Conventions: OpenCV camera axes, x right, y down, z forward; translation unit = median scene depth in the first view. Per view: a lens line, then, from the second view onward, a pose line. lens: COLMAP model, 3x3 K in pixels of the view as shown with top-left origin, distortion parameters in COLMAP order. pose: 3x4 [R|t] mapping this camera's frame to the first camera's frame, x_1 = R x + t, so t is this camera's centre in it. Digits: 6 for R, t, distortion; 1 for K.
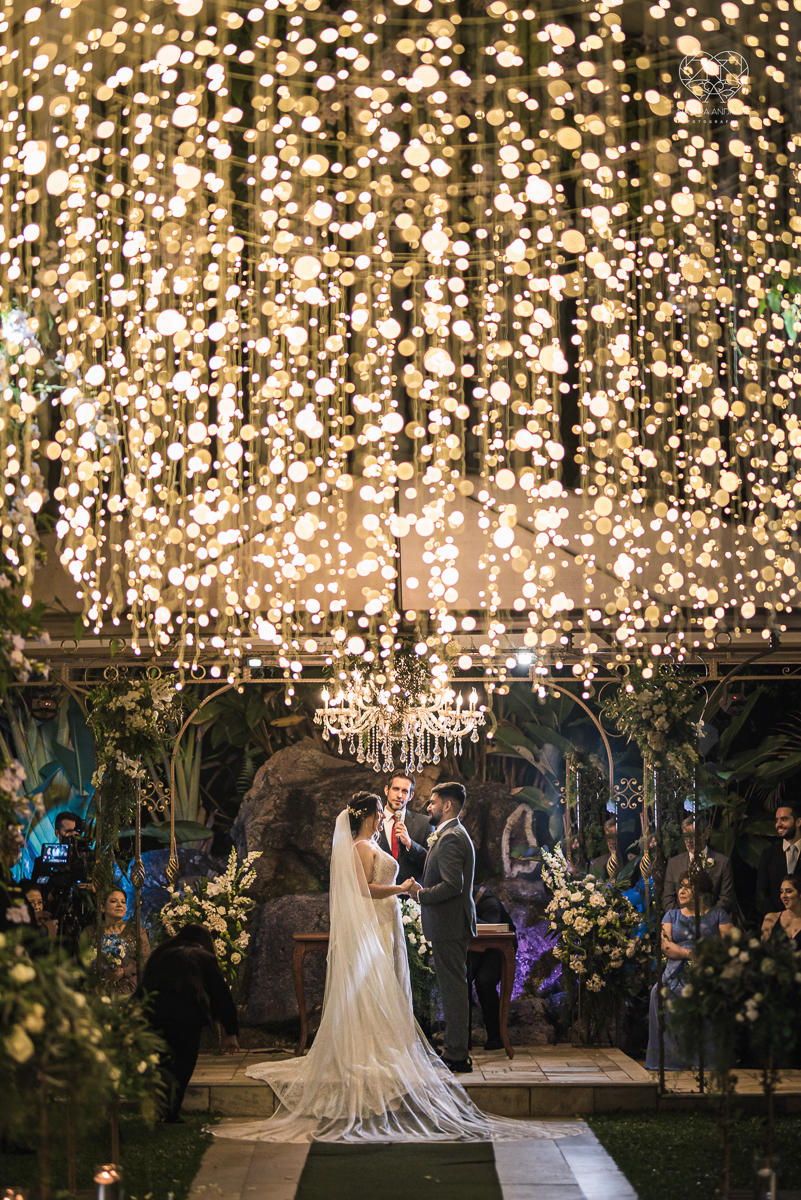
lens RADIAL K [[2709.3, 0, 400.5], [0, 2709.3, 600.0], [0, 0, 1]] dist [-0.079475, -0.162556]
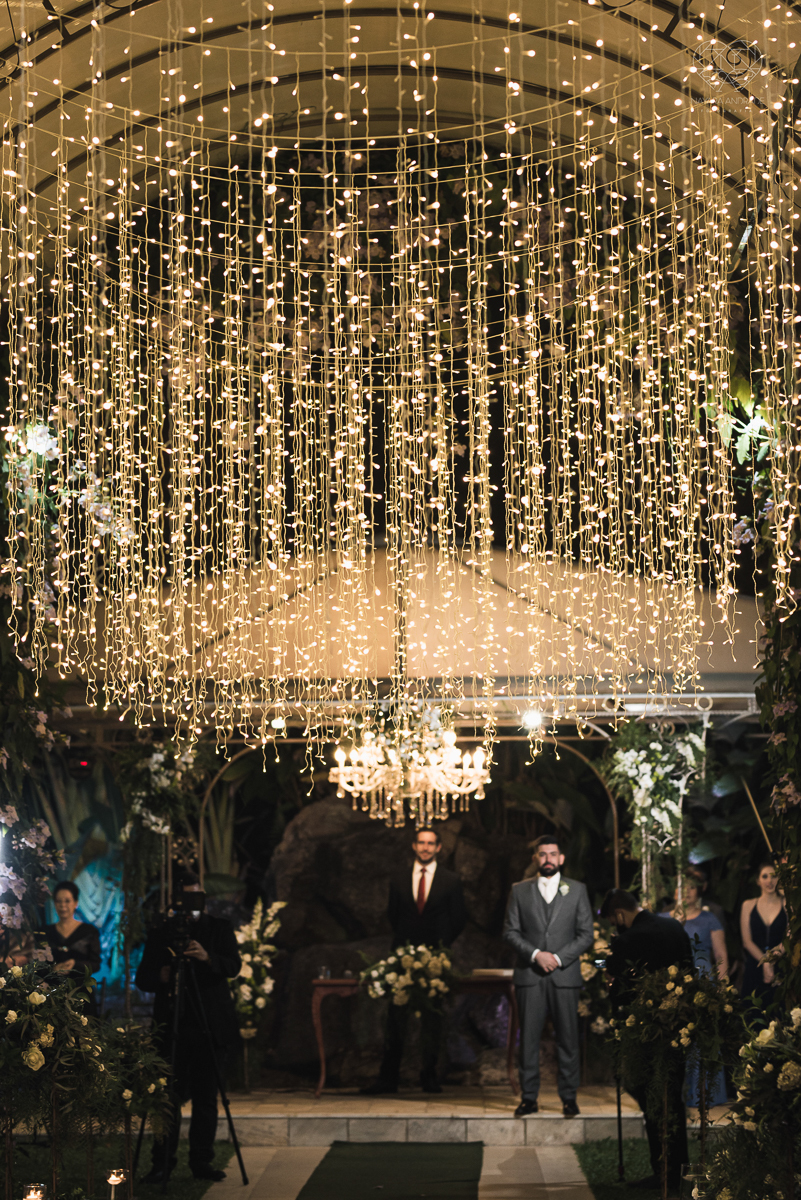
lens RADIAL K [[2709.3, 0, 400.5], [0, 2709.3, 600.0], [0, 0, 1]] dist [-0.079475, -0.162556]
pose [[0.999827, -0.004907, -0.017925, 0.030284], [0.004560, 0.999802, -0.019347, -0.010676], [0.018017, 0.019261, 0.999652, -0.139566]]
